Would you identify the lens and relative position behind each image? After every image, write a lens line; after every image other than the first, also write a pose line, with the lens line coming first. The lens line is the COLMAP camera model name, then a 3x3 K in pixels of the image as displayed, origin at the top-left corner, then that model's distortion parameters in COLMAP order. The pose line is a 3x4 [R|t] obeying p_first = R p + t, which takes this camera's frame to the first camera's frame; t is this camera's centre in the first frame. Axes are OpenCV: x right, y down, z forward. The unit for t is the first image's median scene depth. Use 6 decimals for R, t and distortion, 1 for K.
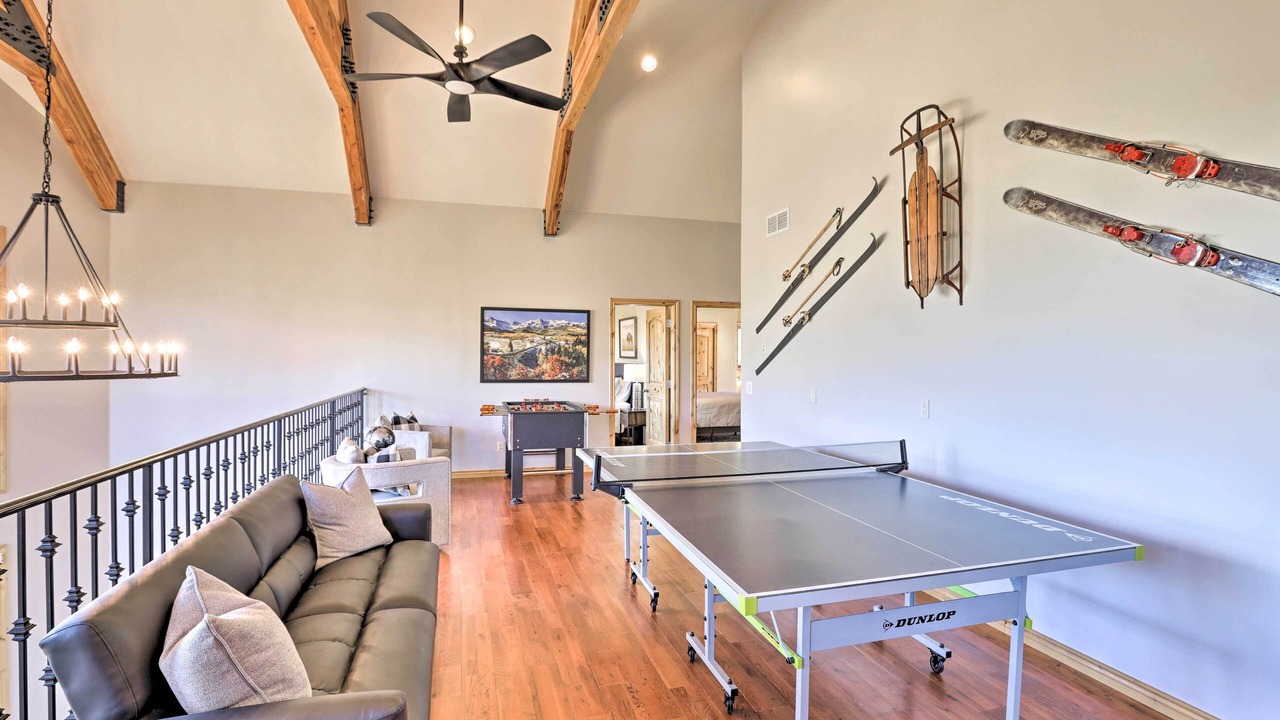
lens RADIAL K [[590.2, 0, 641.7], [0, 590.2, 360.2], [0, 0, 1]] dist [-0.028827, -0.000354]
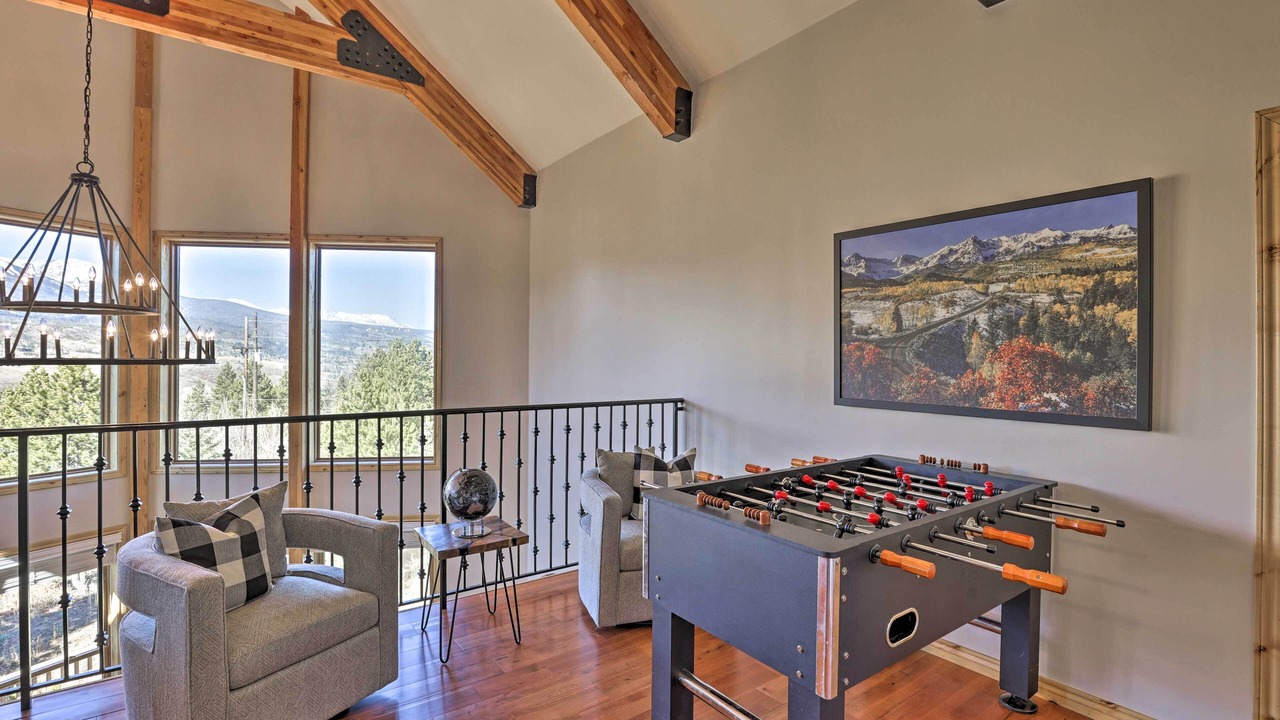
lens RADIAL K [[590.2, 0, 643.0], [0, 590.2, 356.2], [0, 0, 1]] dist [-0.028827, -0.000354]
pose [[0.348799, -0.001587, -0.937196, 0.089894], [-0.006779, 0.999968, -0.004217, 0.004518], [0.937173, 0.007824, 0.348777, 0.688811]]
